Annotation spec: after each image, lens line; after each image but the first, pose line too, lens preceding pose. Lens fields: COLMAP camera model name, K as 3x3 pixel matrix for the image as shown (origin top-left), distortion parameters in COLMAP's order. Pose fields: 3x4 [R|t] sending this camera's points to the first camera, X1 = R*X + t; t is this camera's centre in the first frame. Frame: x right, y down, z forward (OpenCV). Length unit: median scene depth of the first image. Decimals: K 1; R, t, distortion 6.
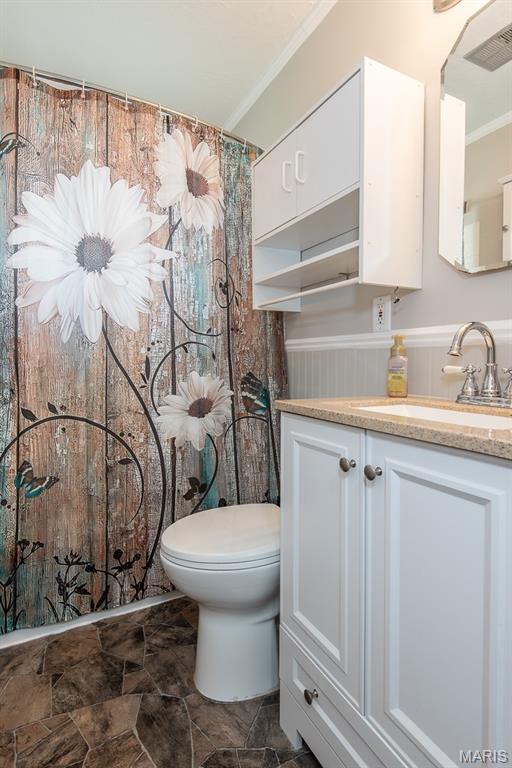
lens RADIAL K [[357.0, 0, 255.3], [0, 357.0, 381.7], [0, 0, 1]] dist [0.008813, -0.003300]
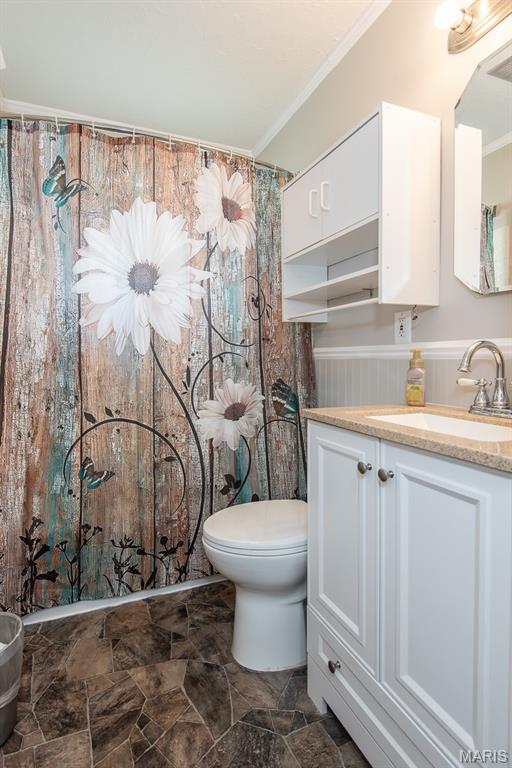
lens RADIAL K [[409.3, 0, 245.7], [0, 409.3, 369.2], [0, 0, 1]] dist [0.003034, -0.002660]
pose [[0.994902, -0.003115, -0.100795, 0.007022], [0.004551, 0.999891, 0.014019, -0.083362], [0.100740, -0.014406, 0.994808, -0.275117]]
